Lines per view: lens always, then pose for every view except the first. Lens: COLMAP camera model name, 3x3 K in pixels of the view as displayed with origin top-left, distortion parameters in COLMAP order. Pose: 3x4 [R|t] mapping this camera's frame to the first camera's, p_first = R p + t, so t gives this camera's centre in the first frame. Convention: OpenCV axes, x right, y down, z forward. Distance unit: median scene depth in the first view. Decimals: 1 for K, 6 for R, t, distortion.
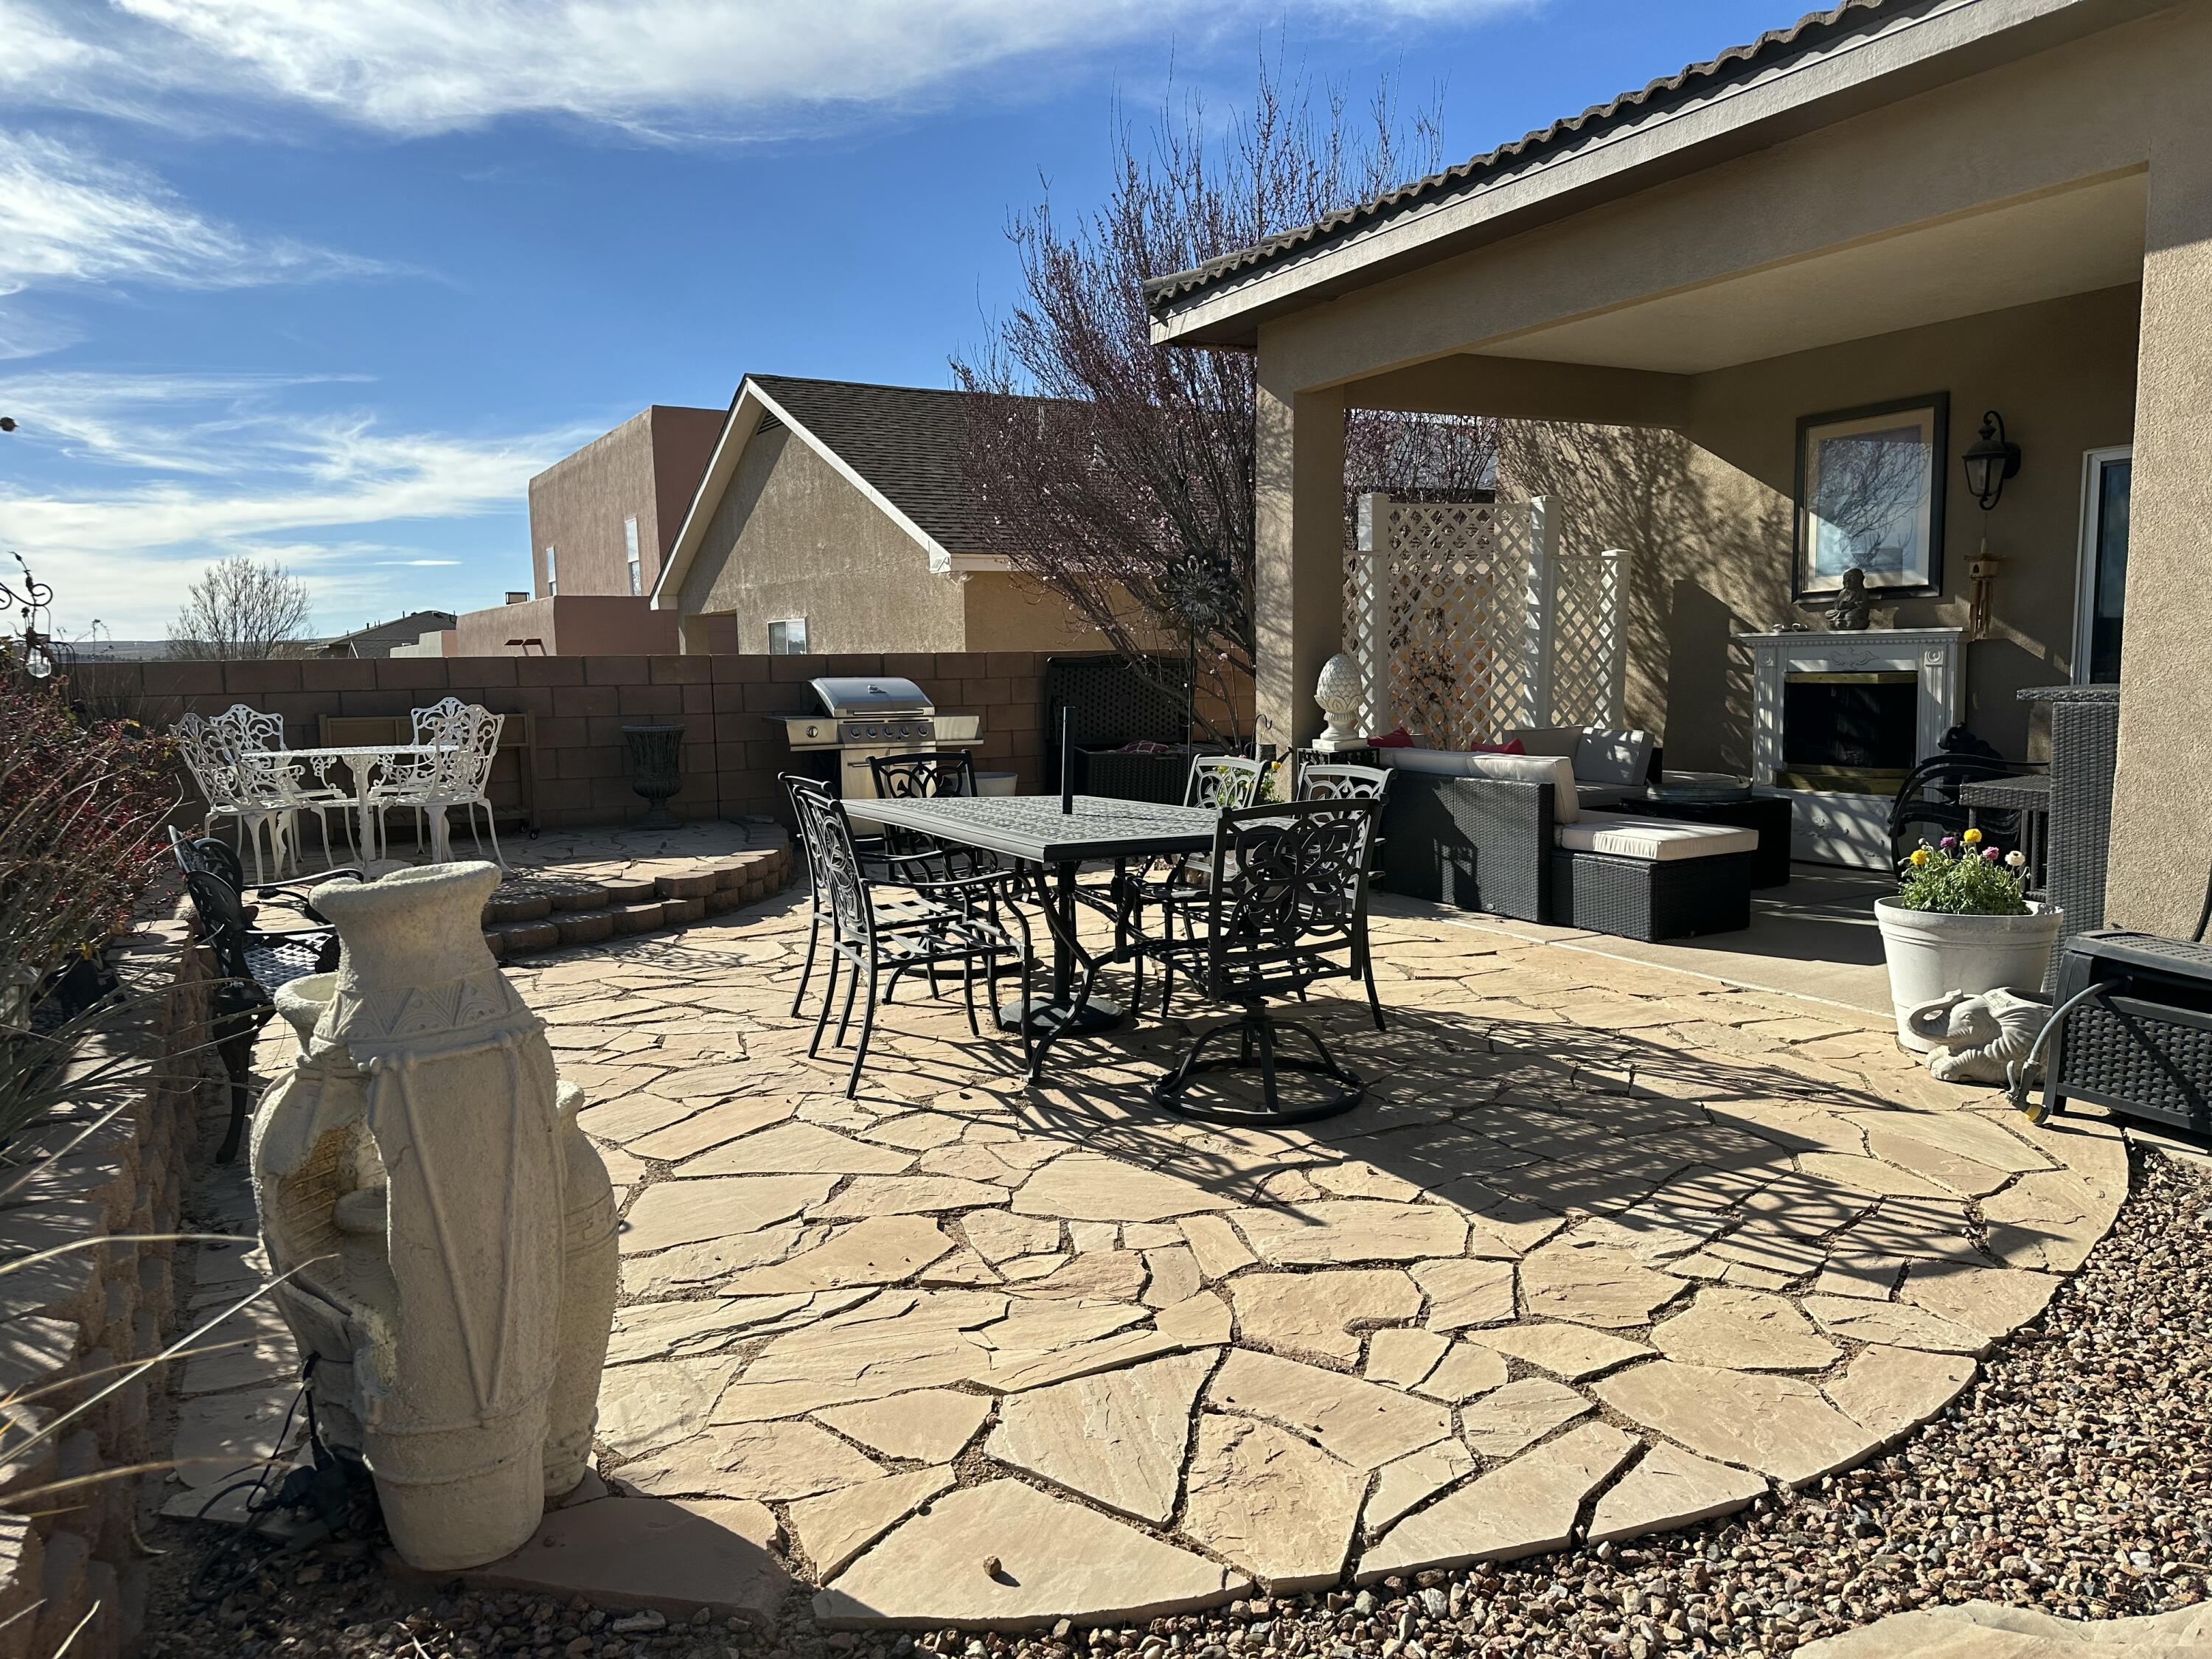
lens RADIAL K [[1547.2, 0, 1106.0], [0, 1547.2, 829.5], [0, 0, 1]] dist [0.066474, -0.072116]
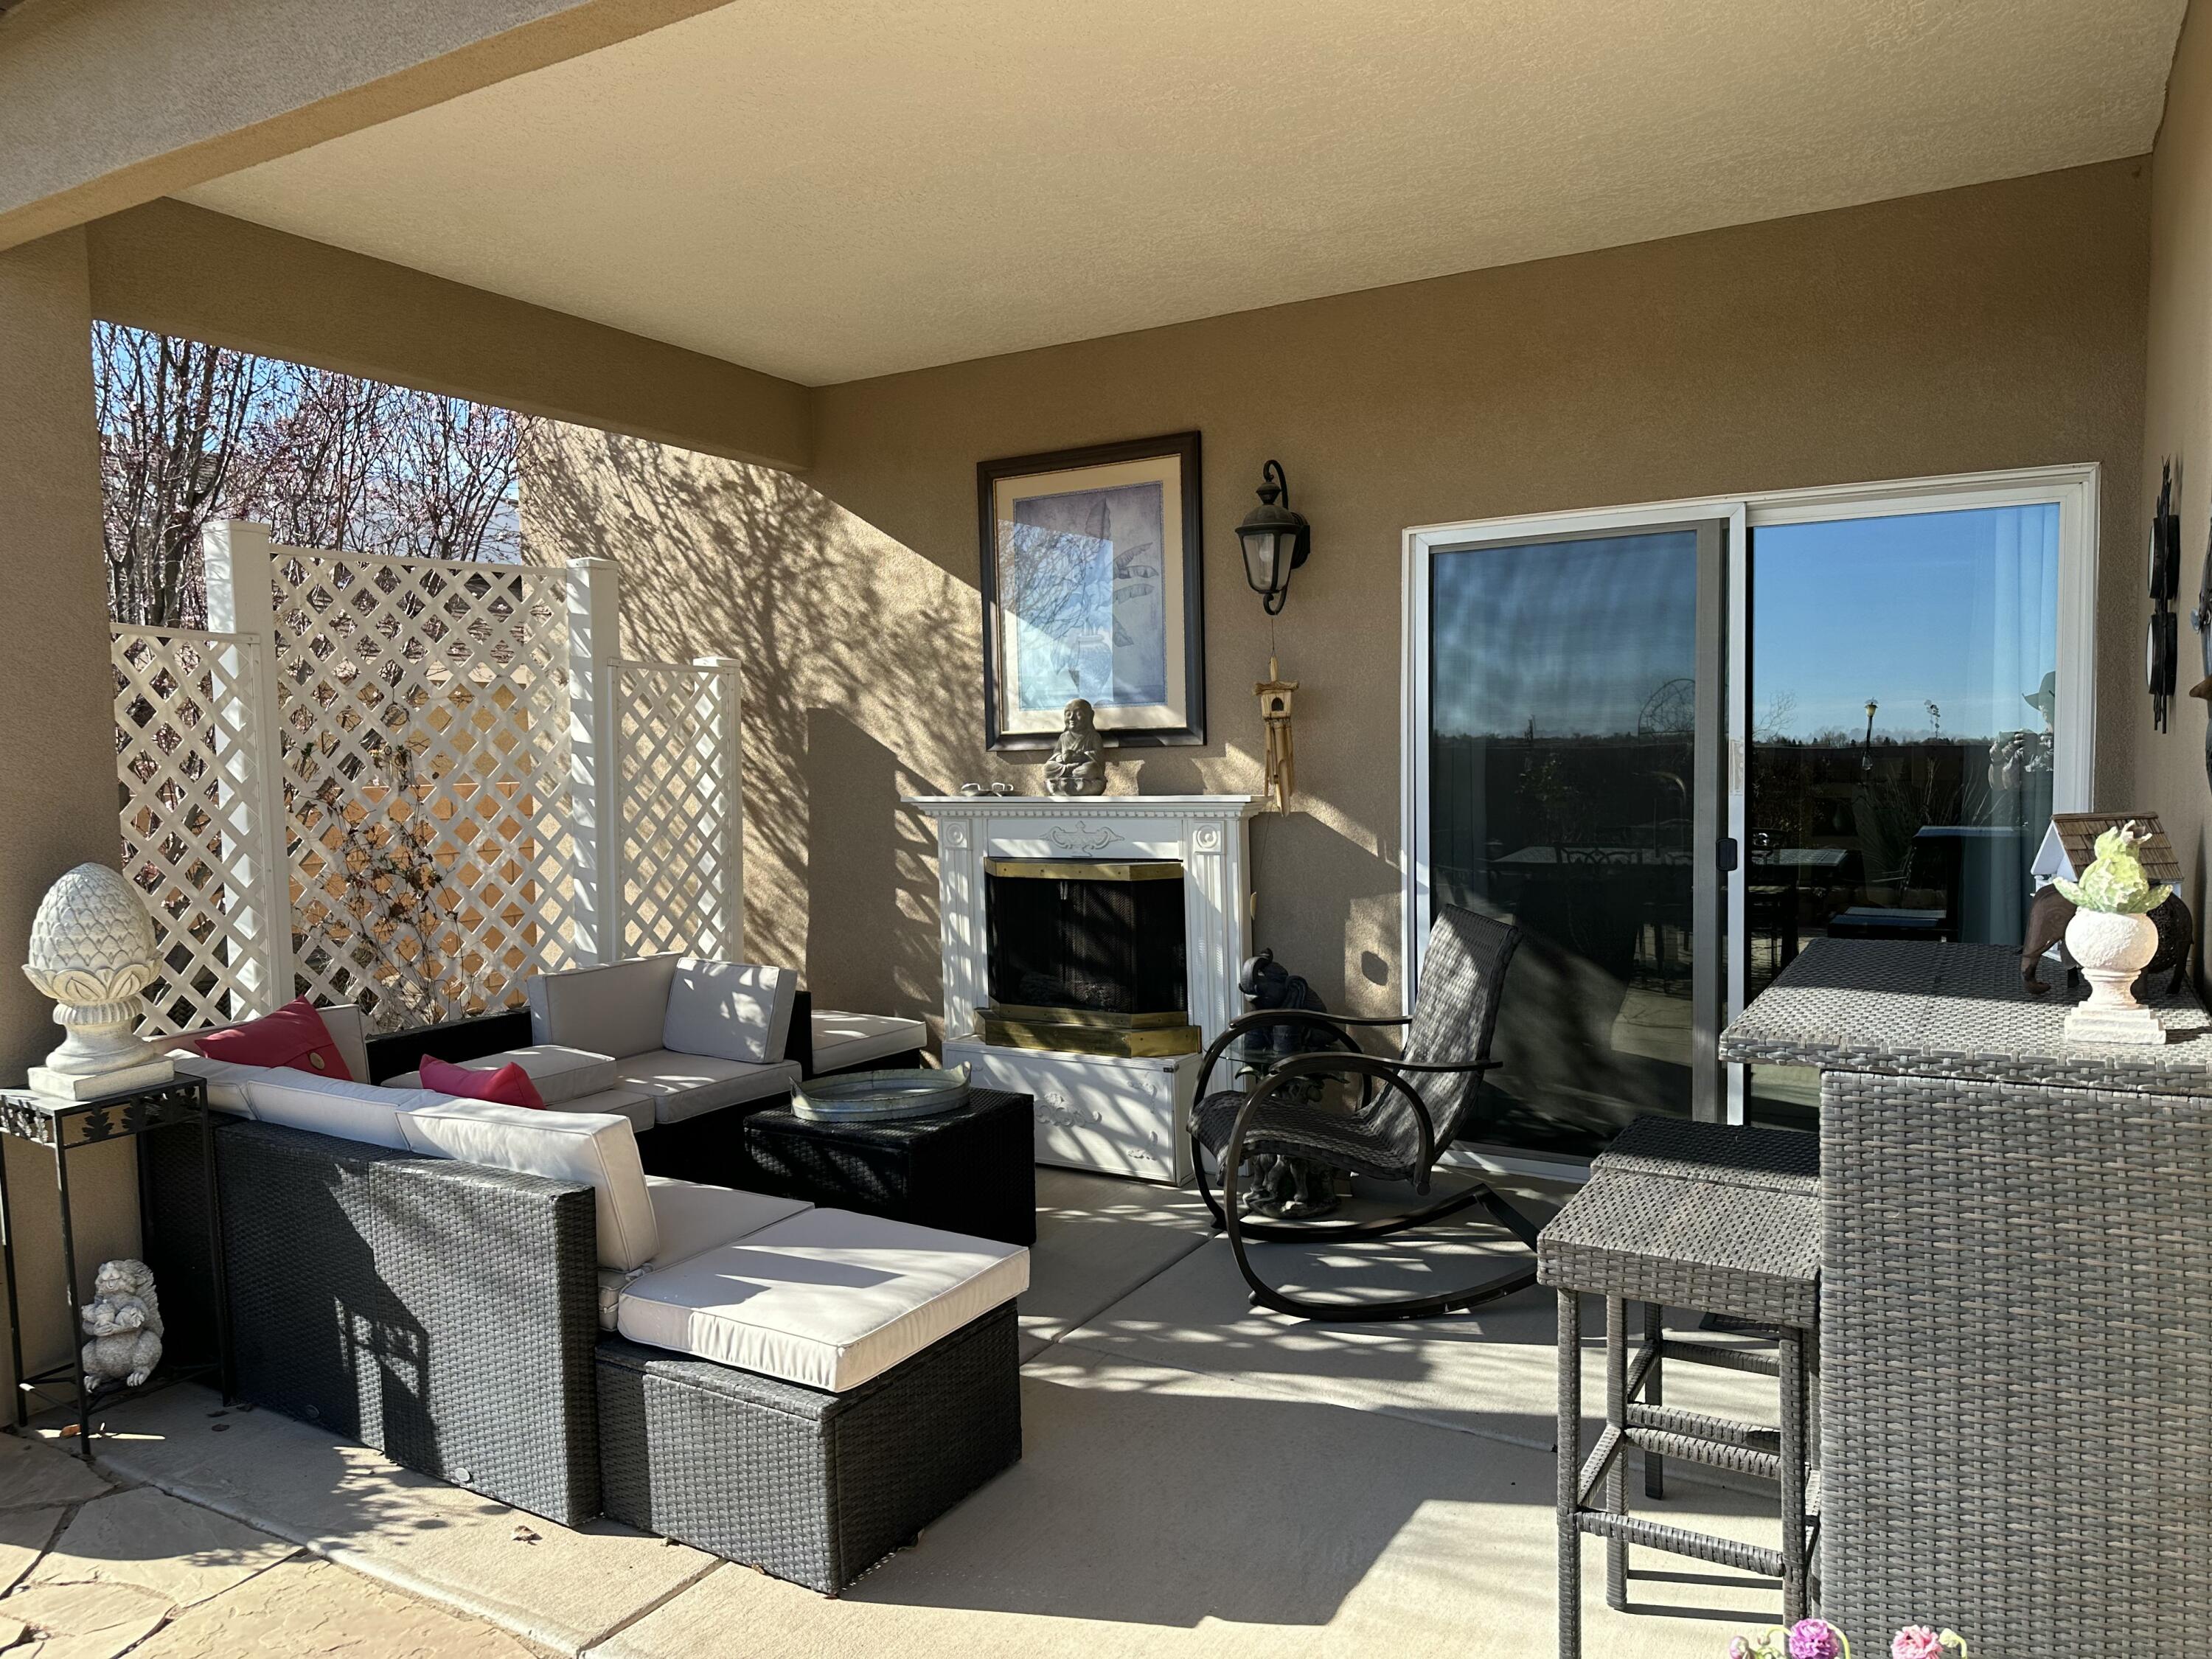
lens RADIAL K [[1522.3, 0, 1092.9], [0, 1522.3, 835.6], [0, 0, 1]] dist [0.083612, -0.090224]
pose [[0.854355, -0.026808, 0.518998, 0.153803], [0.059935, 0.997088, -0.047158, -0.079143], [-0.516222, 0.071396, 0.853474, 0.458861]]
